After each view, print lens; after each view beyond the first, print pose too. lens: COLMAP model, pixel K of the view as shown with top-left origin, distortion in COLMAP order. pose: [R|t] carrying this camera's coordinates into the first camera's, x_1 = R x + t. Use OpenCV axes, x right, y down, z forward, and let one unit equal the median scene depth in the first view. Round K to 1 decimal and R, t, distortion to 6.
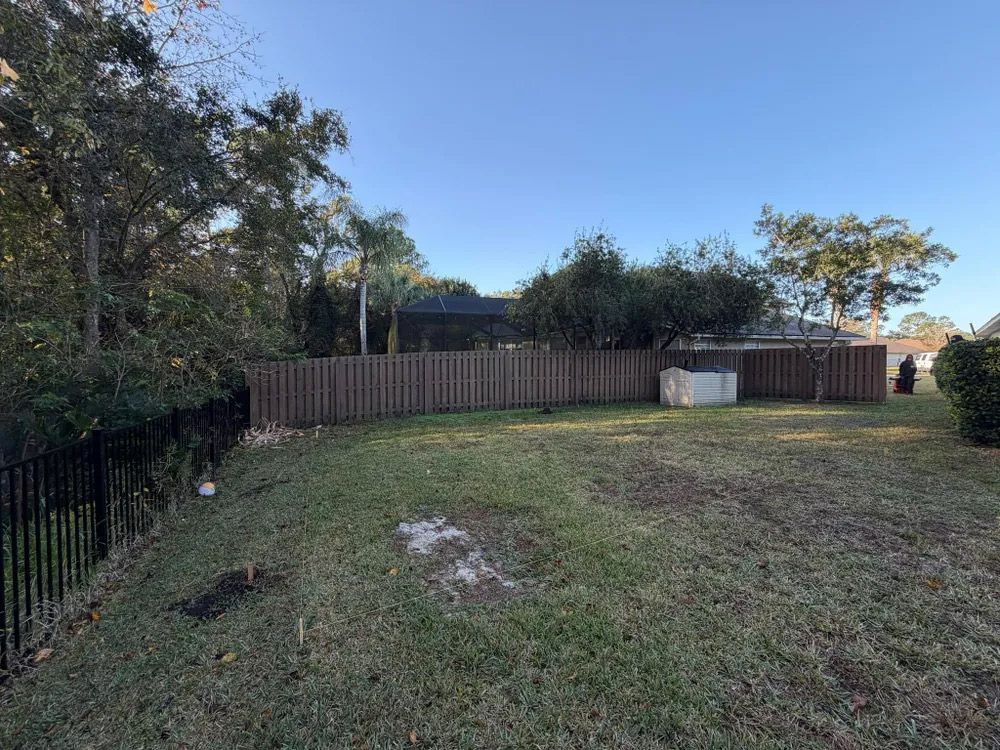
lens RADIAL K [[403.3, 0, 500.0], [0, 403.3, 375.0], [0, 0, 1]] dist [-0.002082, -0.000260]
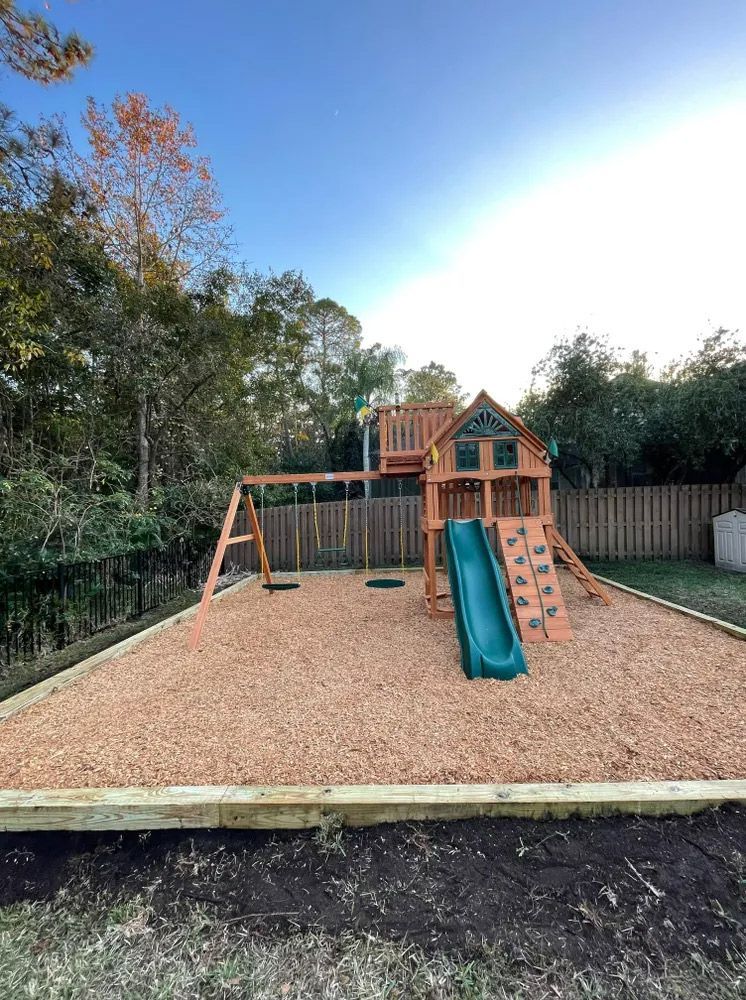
lens RADIAL K [[403.3, 0, 373.0], [0, 403.3, 500.0], [0, 0, 1]] dist [-0.002082, -0.000260]
pose [[0.888403, -0.016431, -0.458771, 0.211456], [0.007550, 0.999747, -0.021185, -0.029006], [0.459003, 0.015357, 0.888302, 0.149744]]
